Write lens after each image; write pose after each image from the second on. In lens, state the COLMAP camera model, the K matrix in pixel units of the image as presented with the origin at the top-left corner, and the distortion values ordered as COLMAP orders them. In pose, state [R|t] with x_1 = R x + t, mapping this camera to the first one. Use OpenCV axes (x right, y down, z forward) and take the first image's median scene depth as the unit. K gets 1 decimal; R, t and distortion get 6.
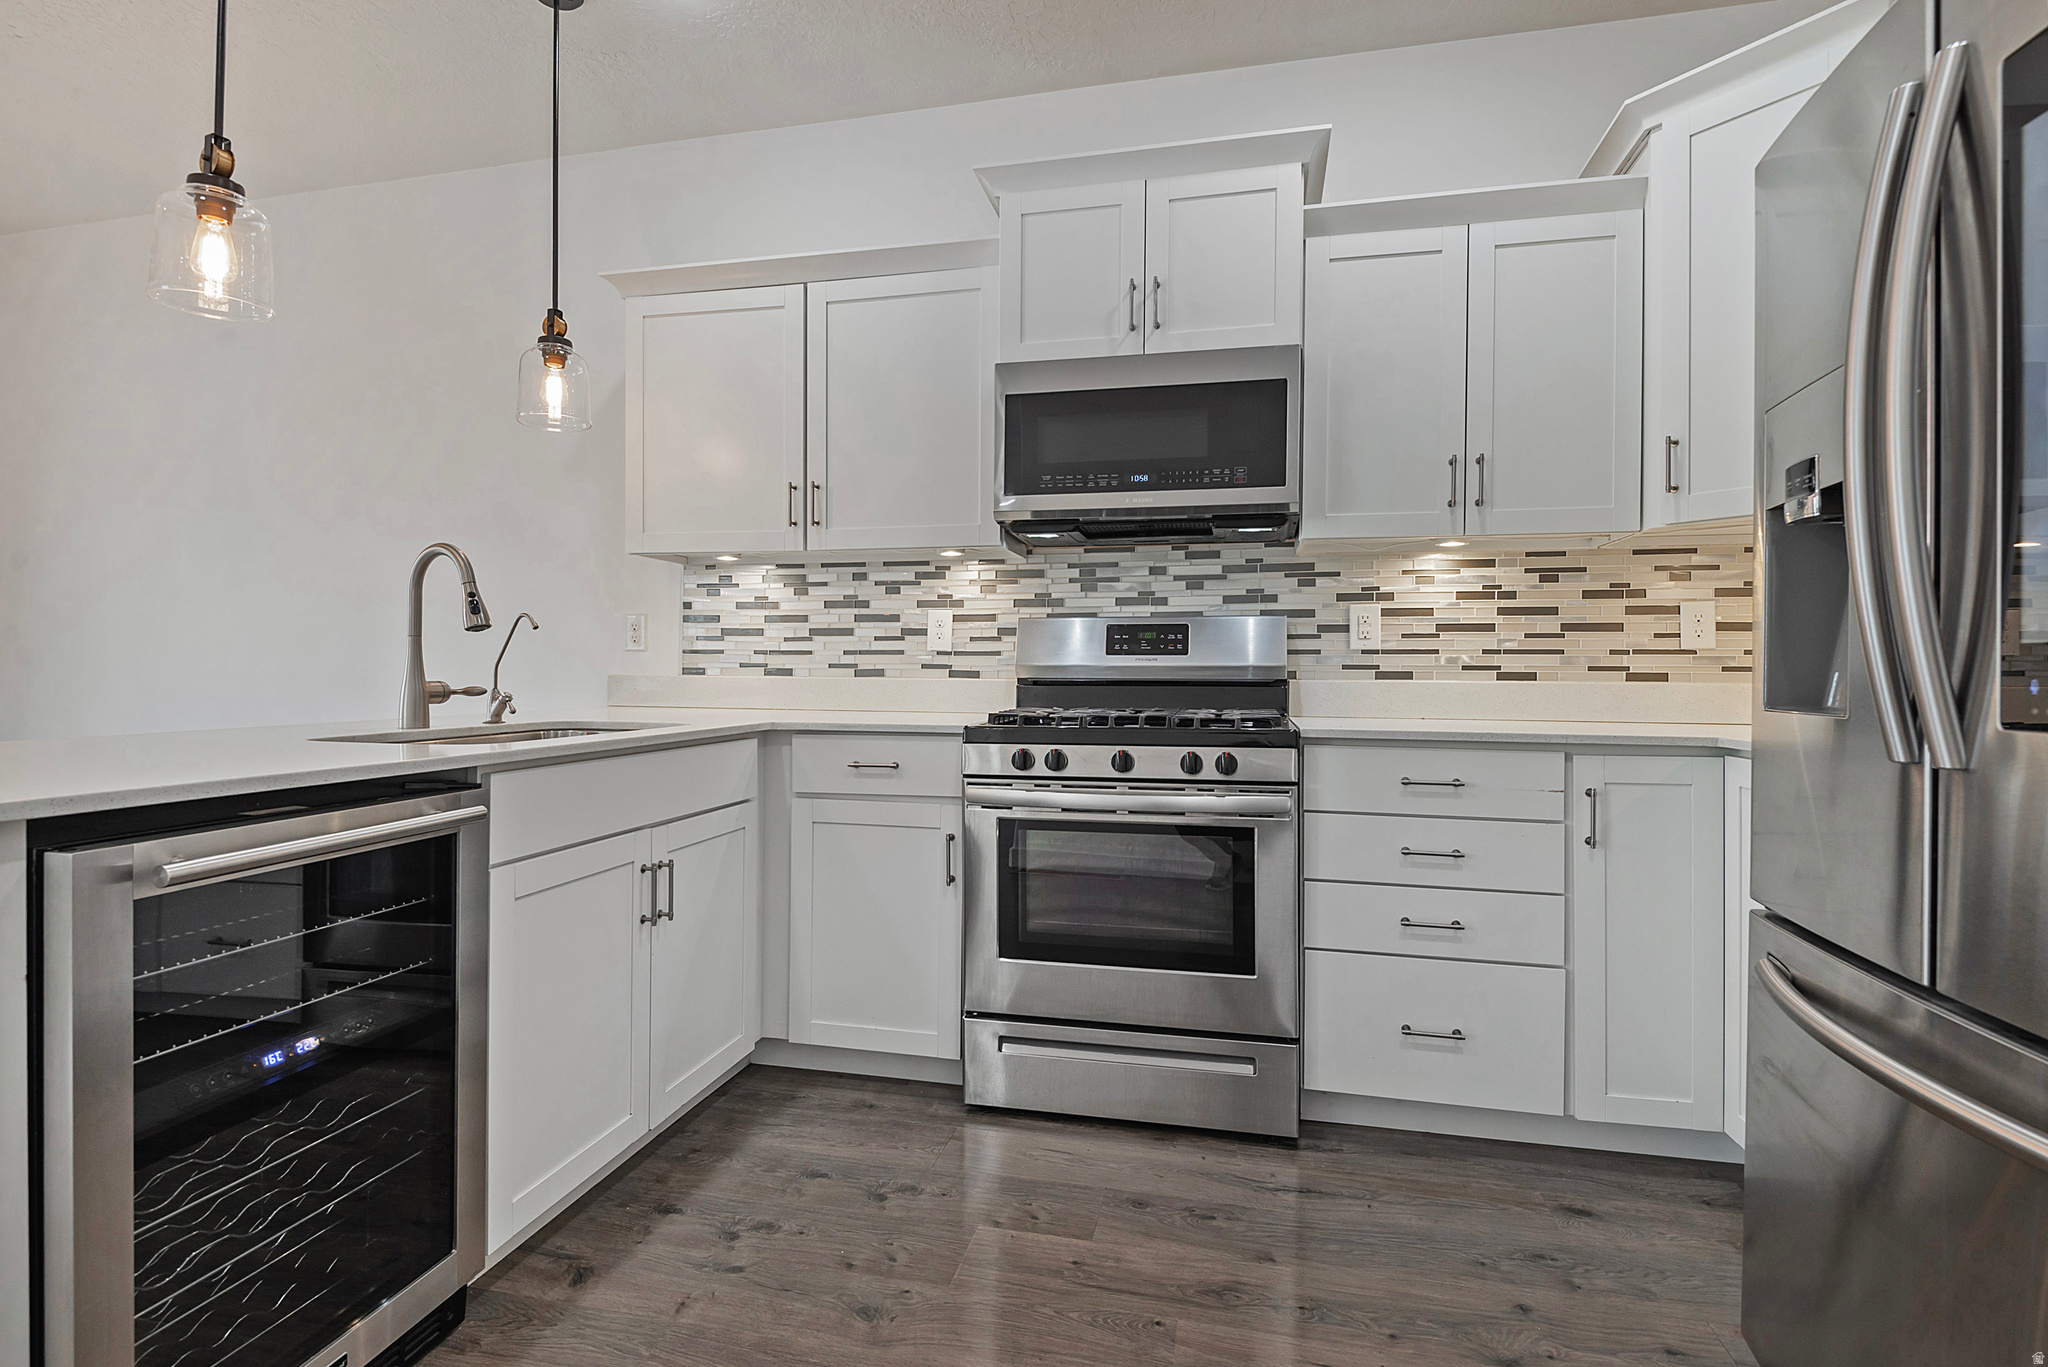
lens RADIAL K [[1039.7, 0, 1013.0], [0, 1039.7, 682.5], [0, 0, 1]] dist [0.013076, -0.008915]
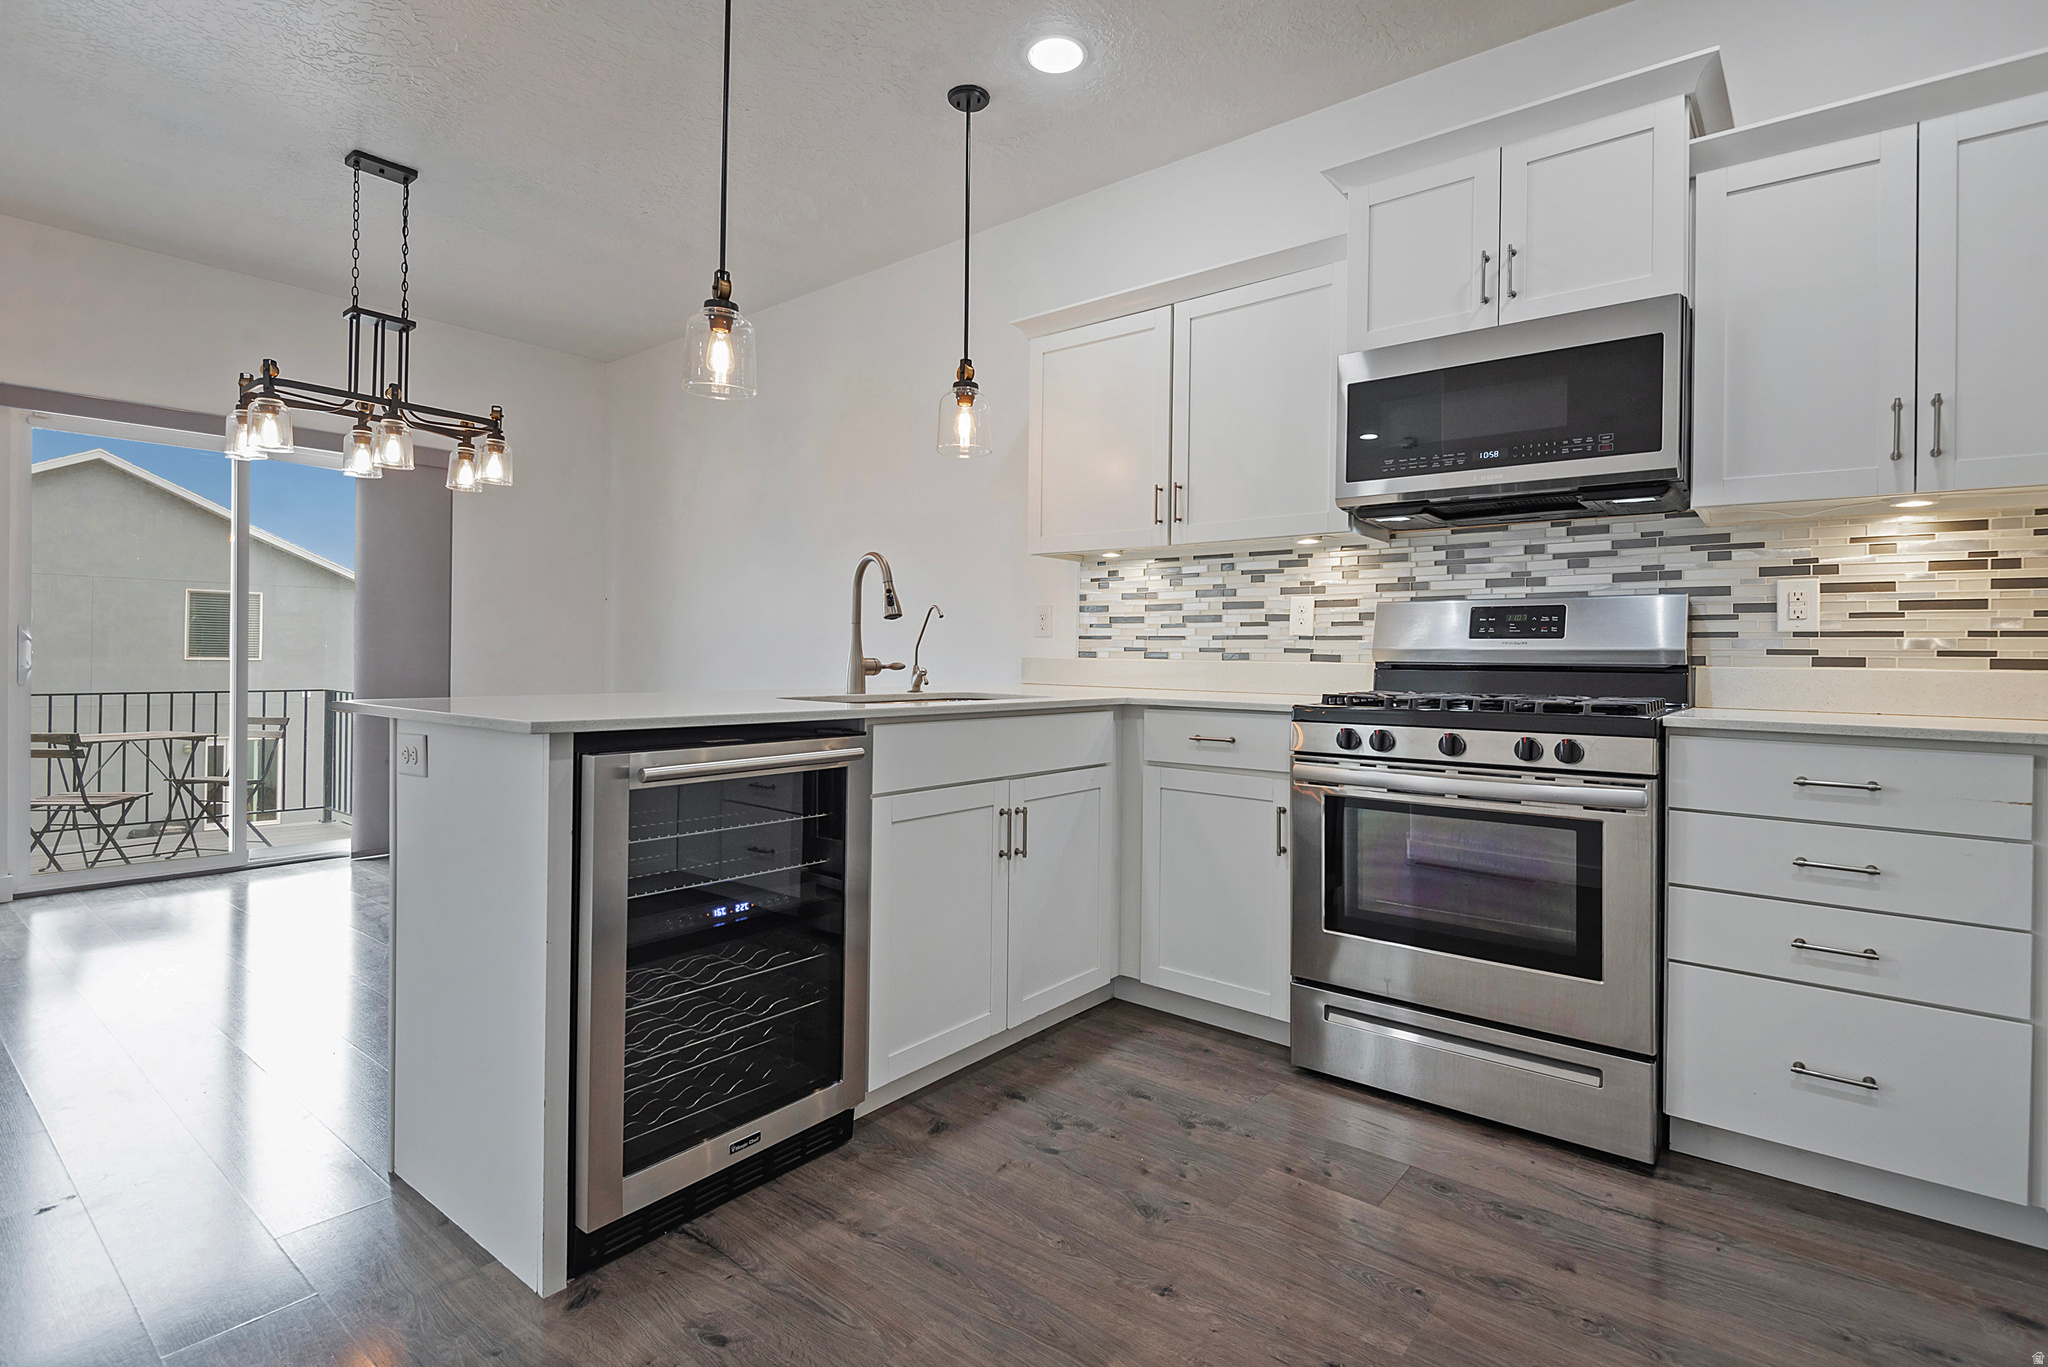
lens RADIAL K [[995.5, 0, 1006.7], [0, 995.5, 670.9], [0, 0, 1]] dist [0.004261, -0.007738]
pose [[0.895828, 0.012456, -0.444225, 0.142926], [-0.013608, 0.999907, 0.000595, 0.010932], [0.444192, 0.005512, 0.895915, -0.033776]]
